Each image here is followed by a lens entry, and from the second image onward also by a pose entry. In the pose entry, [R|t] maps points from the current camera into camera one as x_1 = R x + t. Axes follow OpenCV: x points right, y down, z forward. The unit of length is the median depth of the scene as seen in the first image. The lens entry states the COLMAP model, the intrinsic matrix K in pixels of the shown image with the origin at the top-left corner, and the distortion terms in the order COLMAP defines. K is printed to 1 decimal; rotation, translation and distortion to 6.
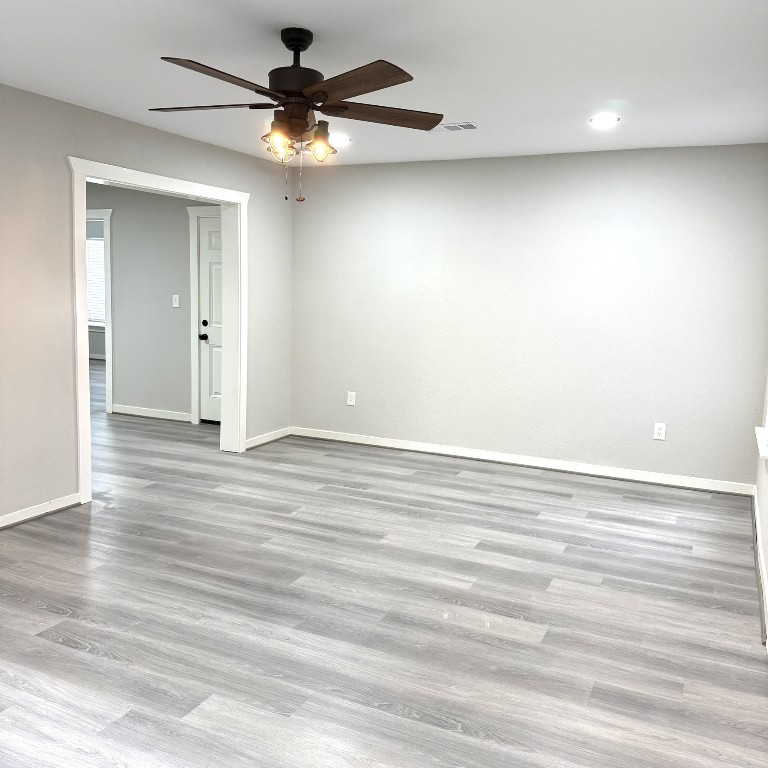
lens RADIAL K [[722.0, 0, 372.0], [0, 722.0, 384.1], [0, 0, 1]] dist [0.011347, -0.091585]
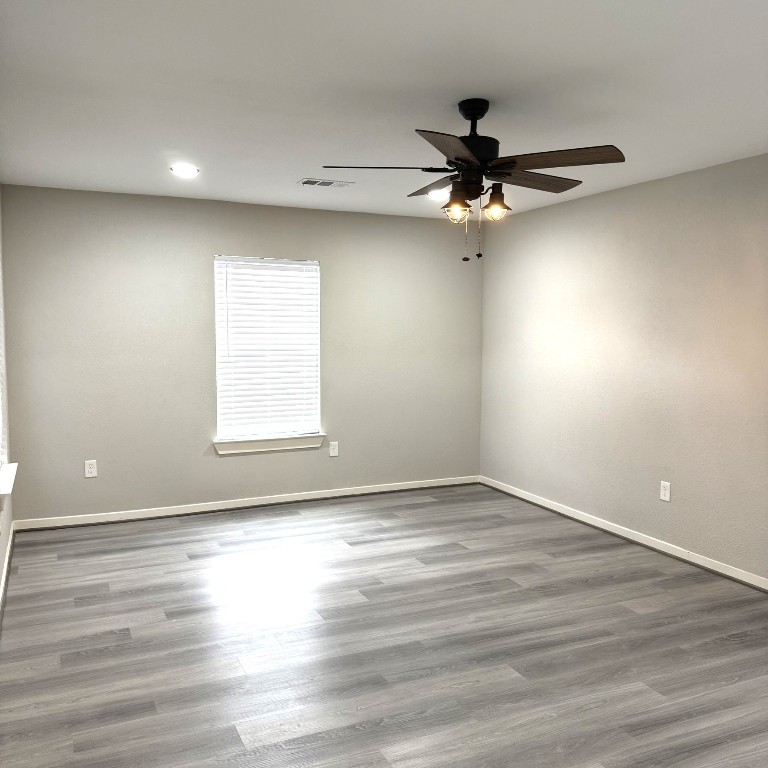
lens RADIAL K [[722.0, 0, 372.0], [0, 722.0, 384.1], [0, 0, 1]] dist [0.011347, -0.091585]
pose [[-0.651127, 0.031686, -0.758307, 0.785511], [-0.129922, 0.979727, 0.152496, -0.214360], [0.747766, 0.197815, -0.633810, 1.610000]]
